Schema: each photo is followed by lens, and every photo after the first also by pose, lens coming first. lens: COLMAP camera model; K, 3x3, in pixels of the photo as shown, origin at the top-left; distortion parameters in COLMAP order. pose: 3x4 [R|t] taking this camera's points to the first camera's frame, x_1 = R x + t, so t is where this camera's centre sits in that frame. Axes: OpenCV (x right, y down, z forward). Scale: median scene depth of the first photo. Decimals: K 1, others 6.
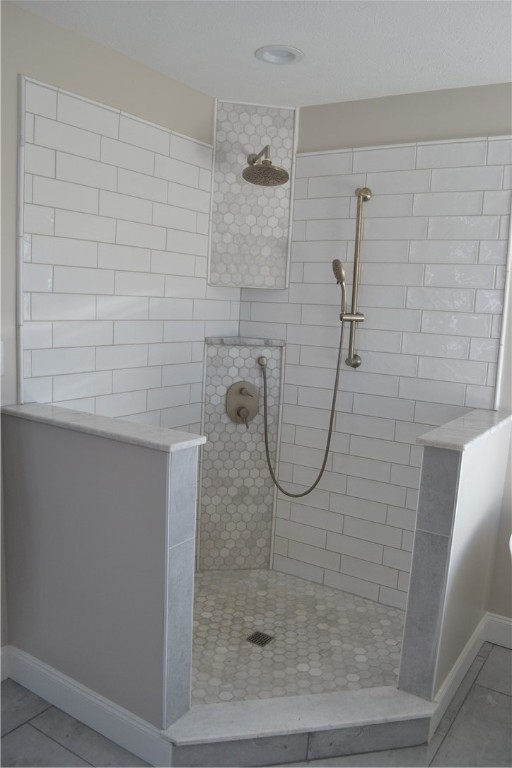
lens RADIAL K [[615.2, 0, 257.0], [0, 615.2, 384.3], [0, 0, 1]] dist [-0.084407, 0.014017]
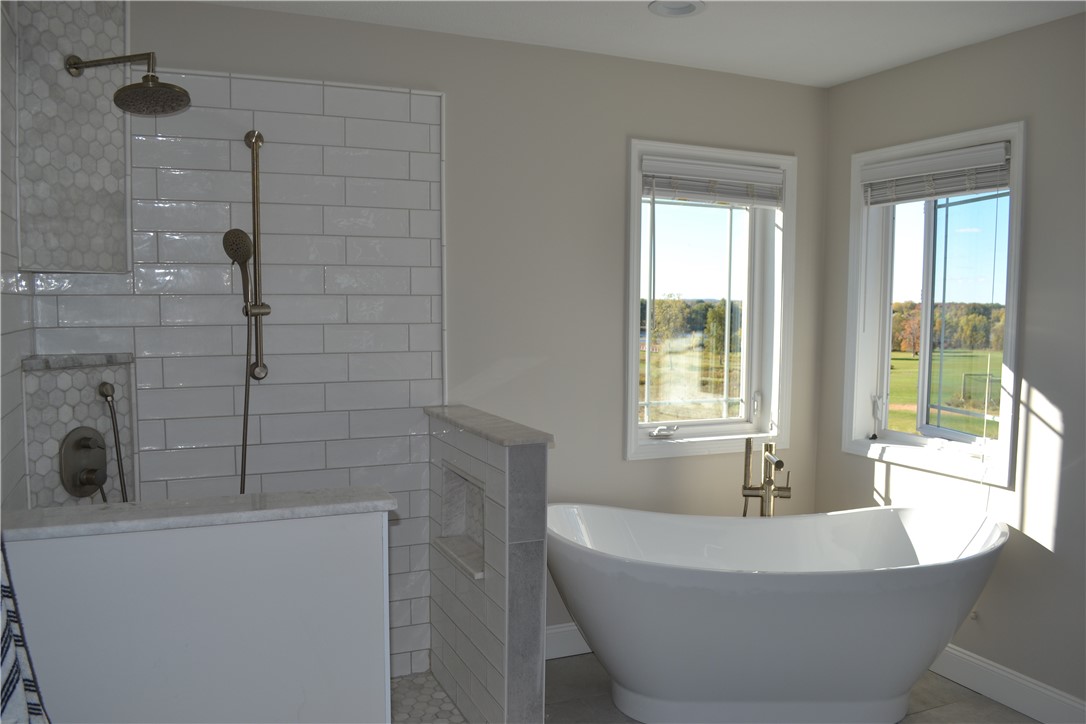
lens RADIAL K [[869.9, 0, 545.5], [0, 869.9, 363.7], [0, 0, 1]] dist [-0.084407, 0.014017]
pose [[0.546056, -0.106673, 0.830929, -0.470273], [0.132534, 0.990369, 0.040046, -0.040180], [-0.827198, 0.088259, 0.554935, 0.159295]]
